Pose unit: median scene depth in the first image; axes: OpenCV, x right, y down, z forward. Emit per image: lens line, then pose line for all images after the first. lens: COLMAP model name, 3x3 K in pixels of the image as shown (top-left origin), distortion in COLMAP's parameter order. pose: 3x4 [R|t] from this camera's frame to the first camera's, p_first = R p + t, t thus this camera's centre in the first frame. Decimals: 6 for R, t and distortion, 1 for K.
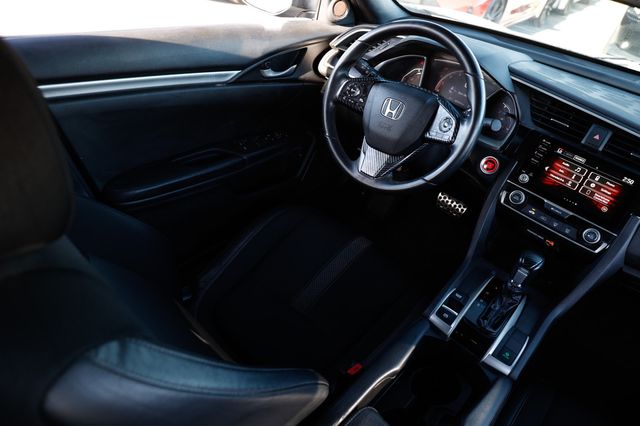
lens RADIAL K [[429.4, 0, 320.0], [0, 429.4, 213.0], [0, 0, 1]] dist [-0.111714, 0.082477]
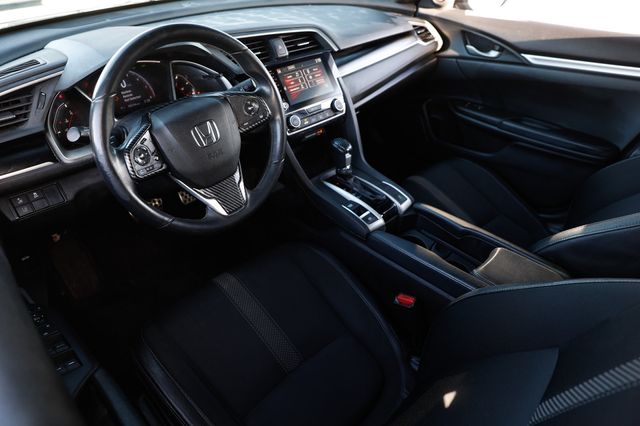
lens RADIAL K [[429.4, 0, 320.0], [0, 429.4, 213.0], [0, 0, 1]] dist [-0.111714, 0.082477]
pose [[0.053605, -0.704130, 0.708045, -0.500961], [0.588923, 0.594912, 0.547037, -0.460901], [-0.806410, 0.387660, 0.446568, 0.494801]]
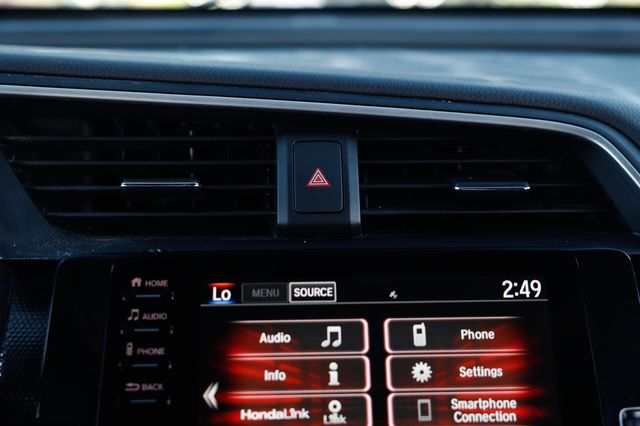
lens RADIAL K [[826.2, 0, 320.0], [0, 826.2, 213.0], [0, 0, 1]] dist [0.025175, 0.237511]
pose [[0.713870, -0.353994, 0.604217, 0.343780], [0.509223, 0.854700, -0.100892, -0.108333], [-0.480709, 0.379705, 0.790407, 0.579754]]
